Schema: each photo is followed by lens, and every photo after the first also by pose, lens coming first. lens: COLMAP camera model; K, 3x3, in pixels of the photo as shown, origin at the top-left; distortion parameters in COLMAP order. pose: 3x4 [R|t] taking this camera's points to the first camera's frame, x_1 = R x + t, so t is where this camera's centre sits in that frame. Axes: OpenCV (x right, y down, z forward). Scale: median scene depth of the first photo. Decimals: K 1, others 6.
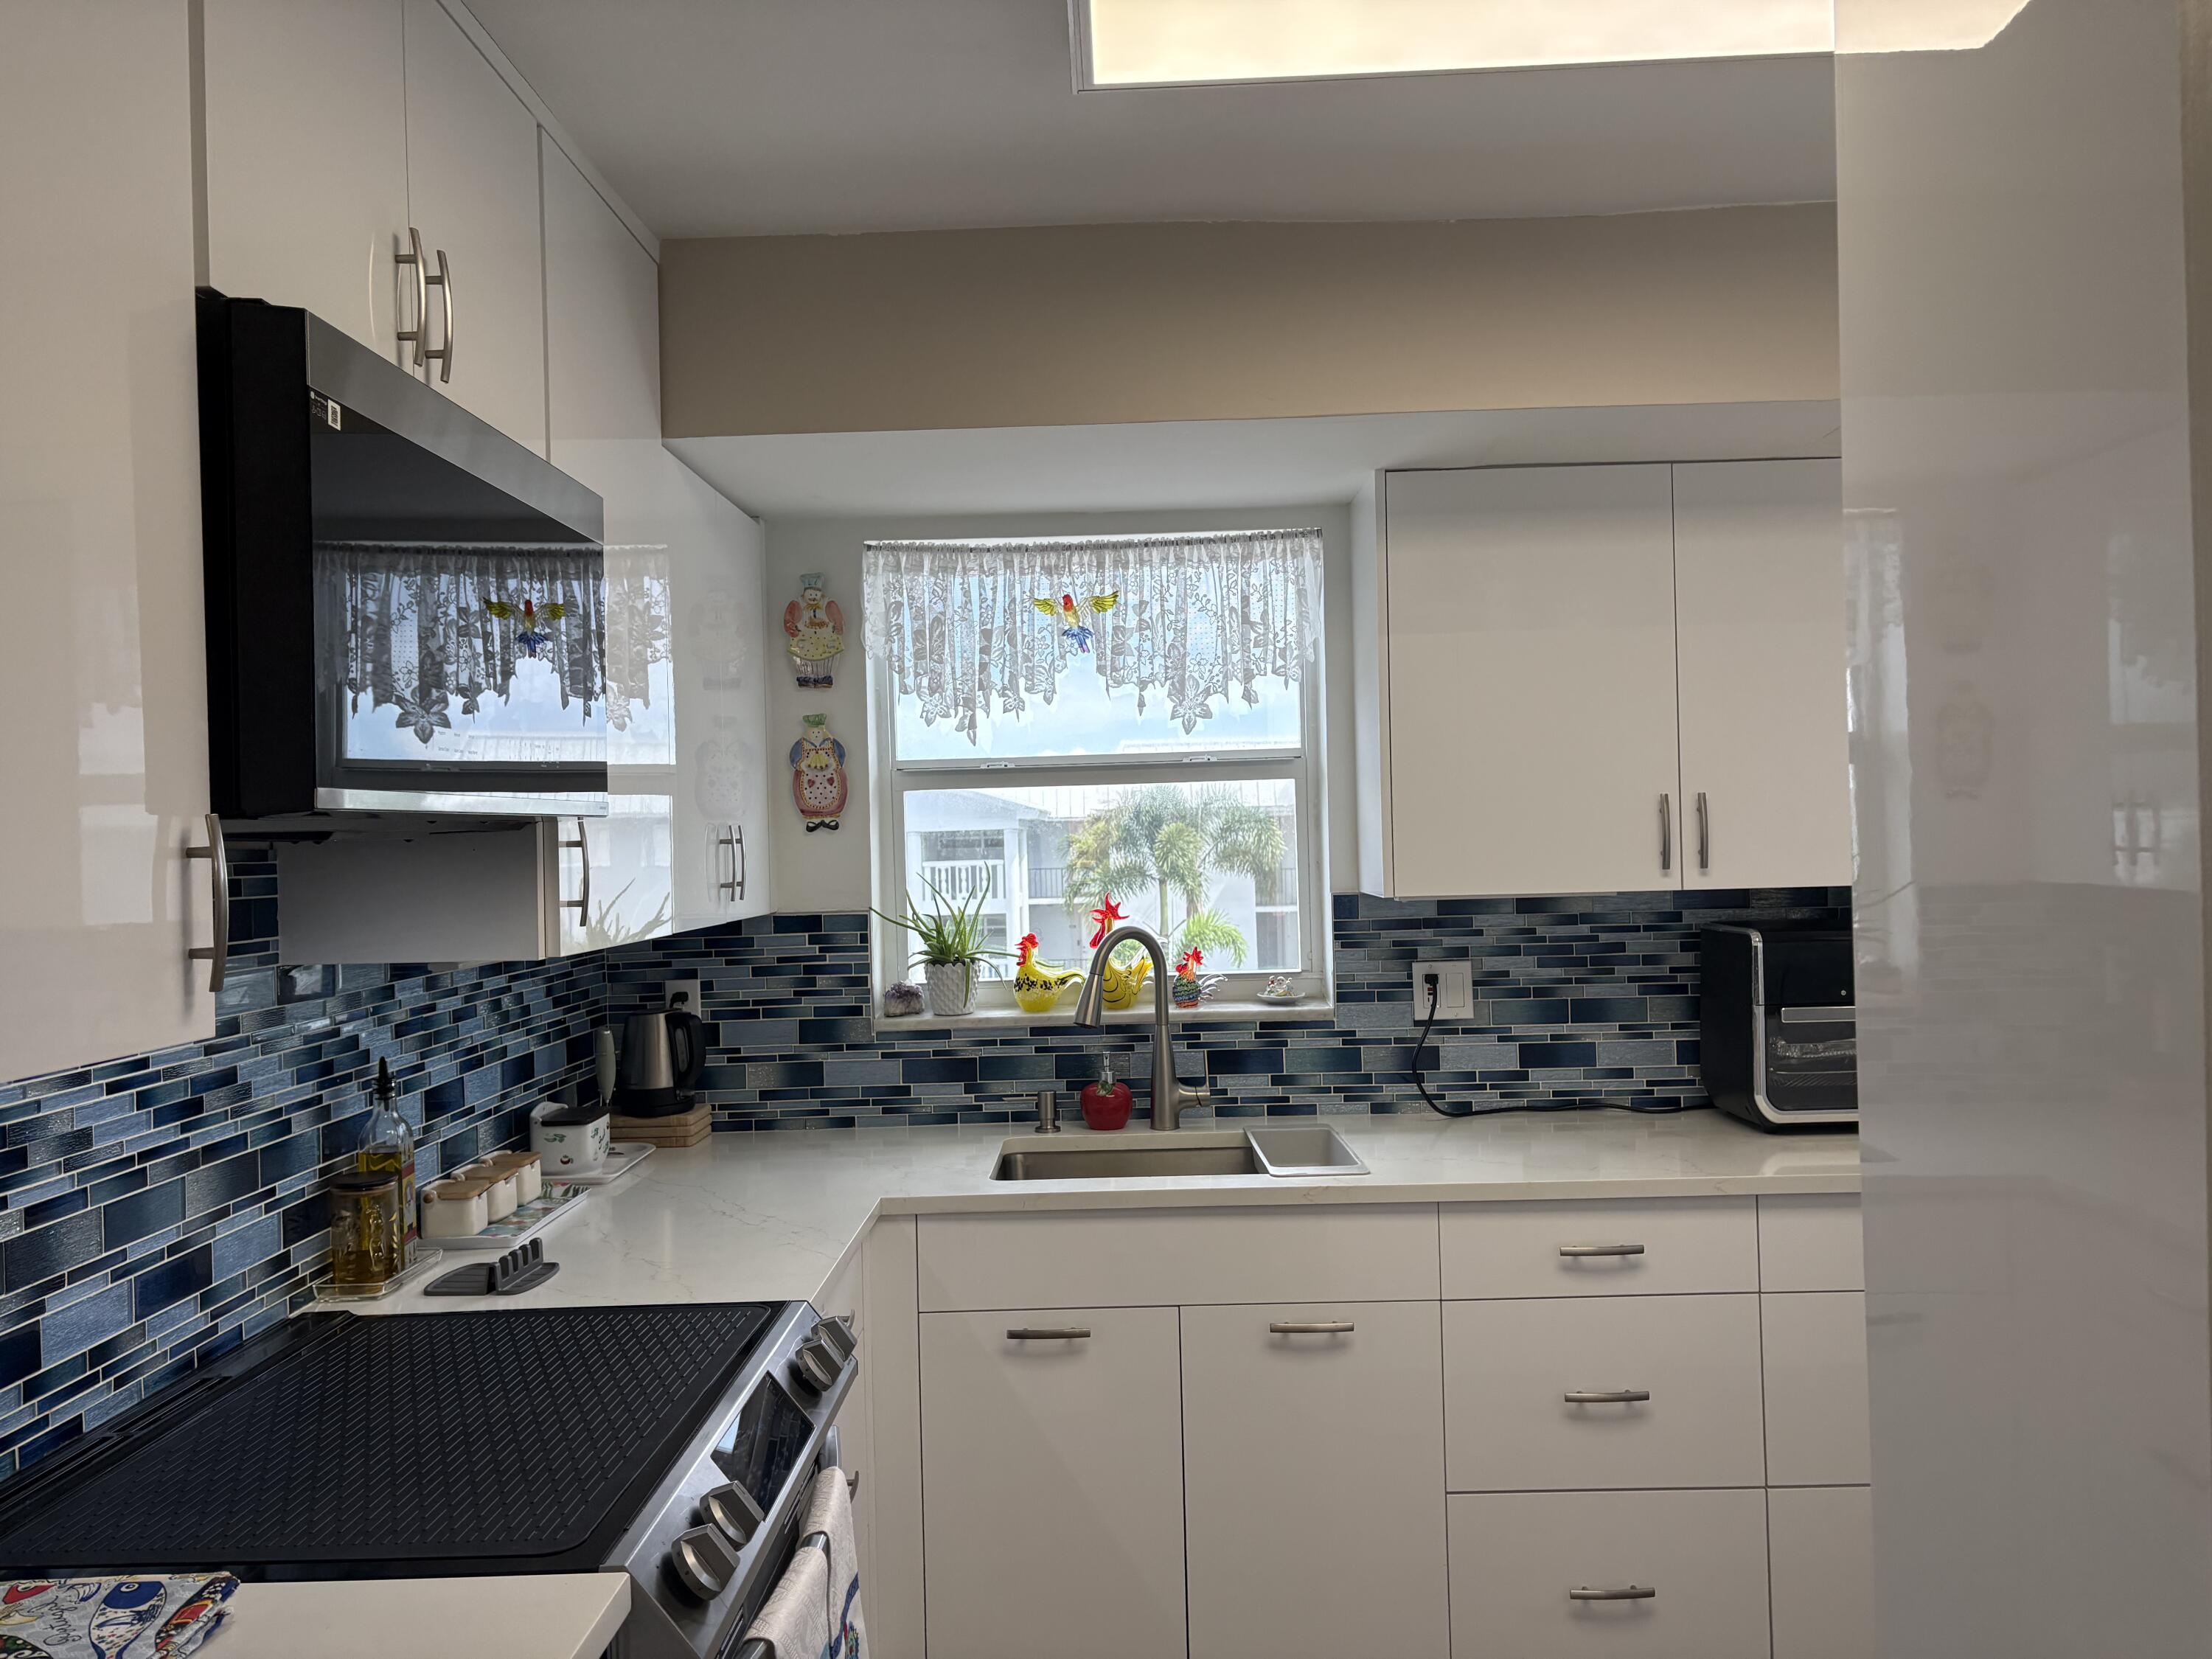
lens RADIAL K [[1662.5, 0, 1106.0], [0, 1662.5, 829.5], [0, 0, 1]] dist [0.141642, -0.141442]
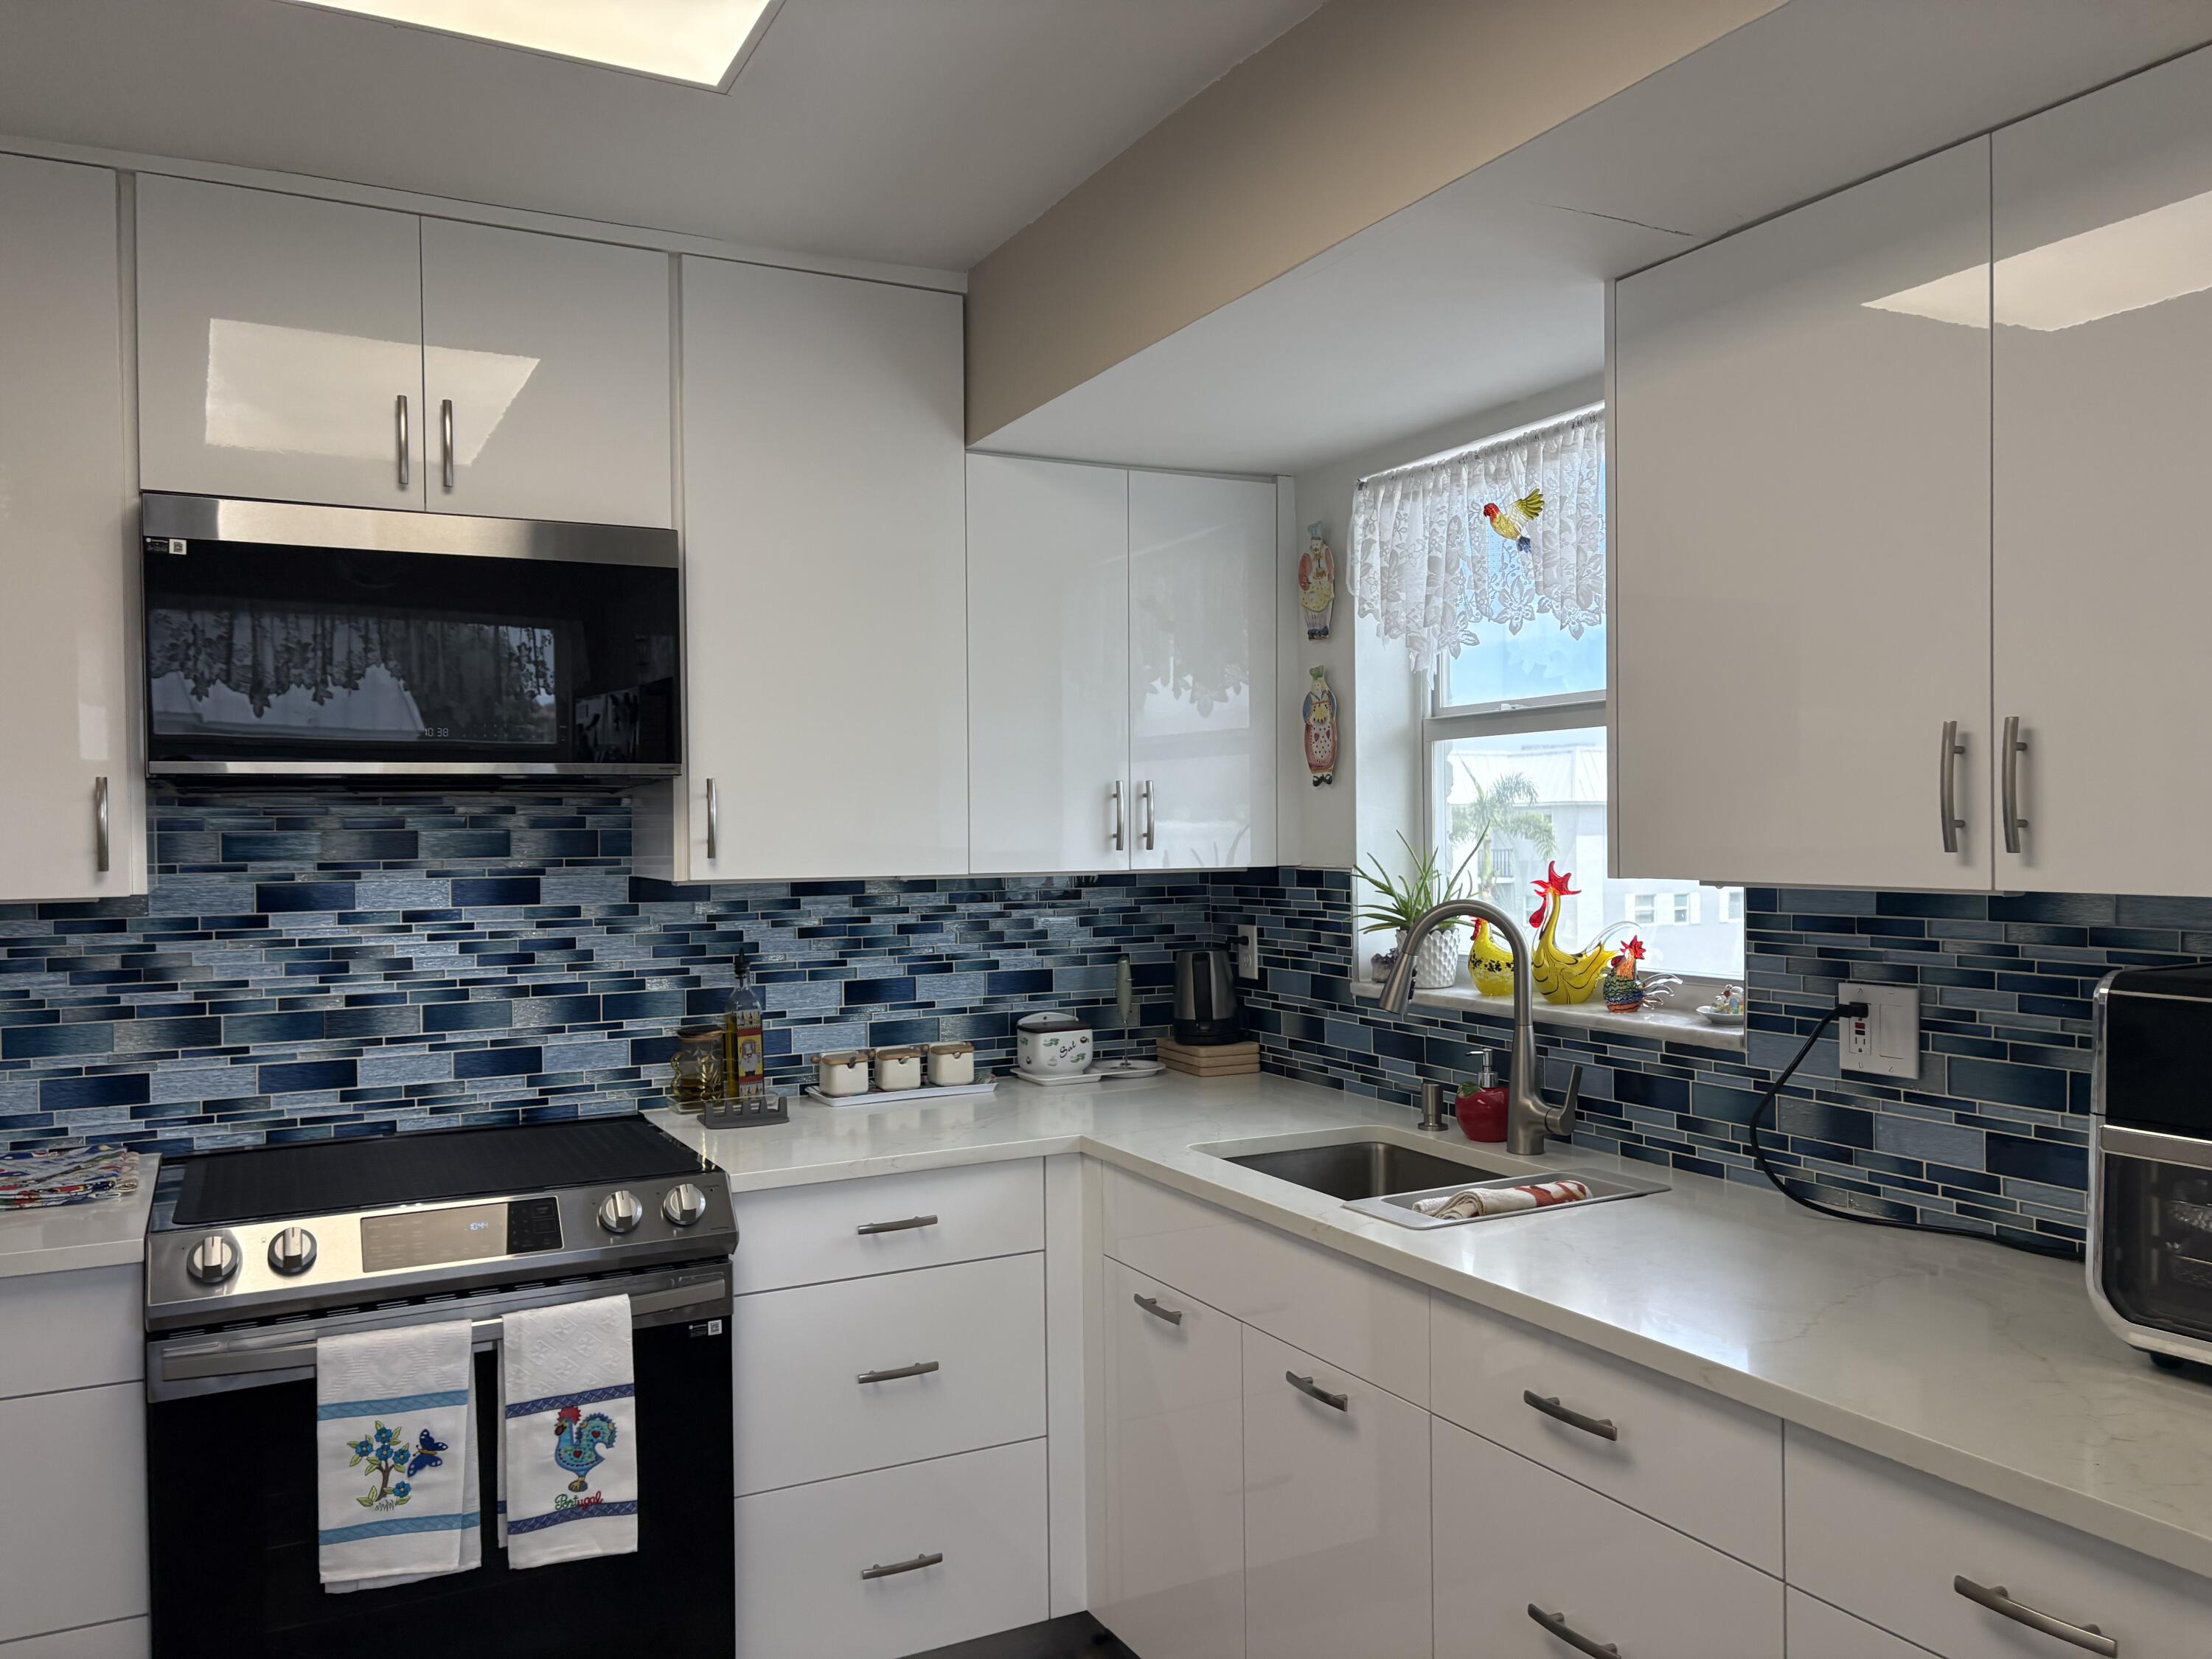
lens RADIAL K [[1633.4, 0, 1109.8], [0, 1633.4, 837.4], [0, 0, 1]] dist [0.065217, -0.131758]
pose [[0.475914, 0.028068, -0.879044, 0.618706], [0.002011, 0.999453, 0.033002, -0.000357], [0.879490, -0.017474, 0.475597, 0.433705]]
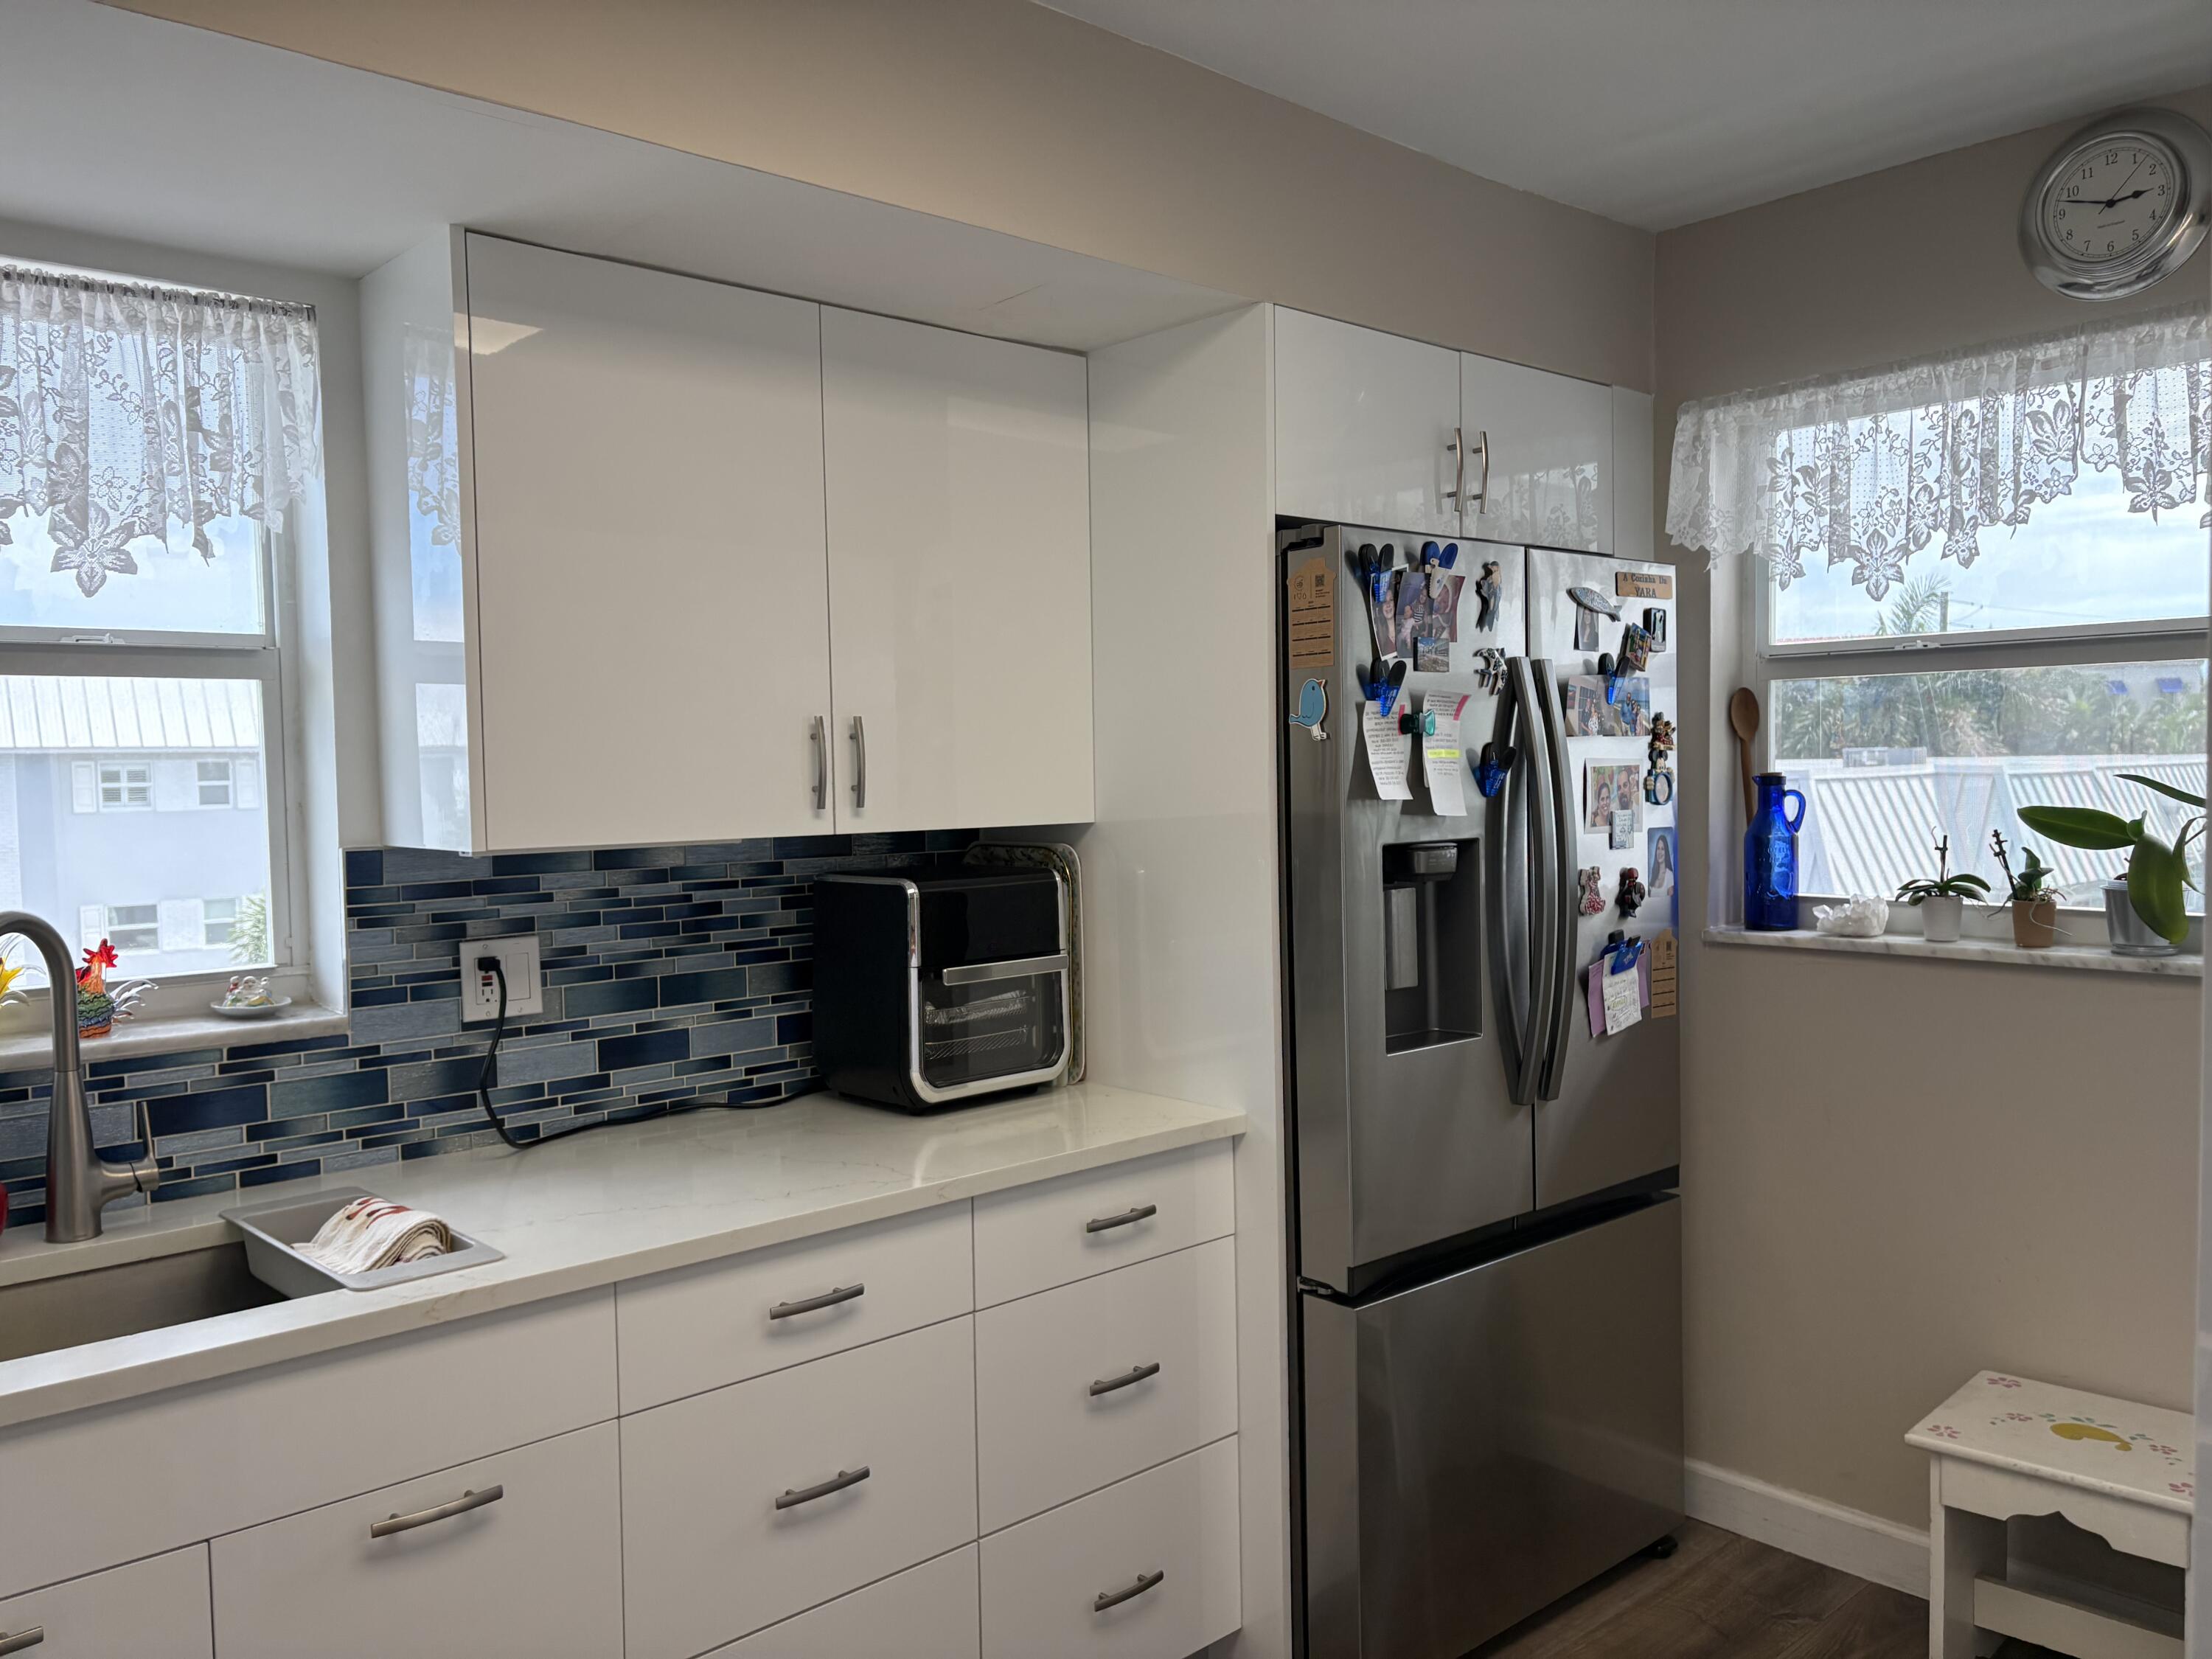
lens RADIAL K [[1658.2, 0, 1104.4], [0, 1658.2, 840.7], [0, 0, 1]] dist [0.004623, -0.002086]
pose [[0.731266, -0.016140, 0.681902, -0.099037], [-0.005445, 0.999550, 0.029498, 0.013318], [-0.682071, -0.025284, 0.730849, 0.292861]]
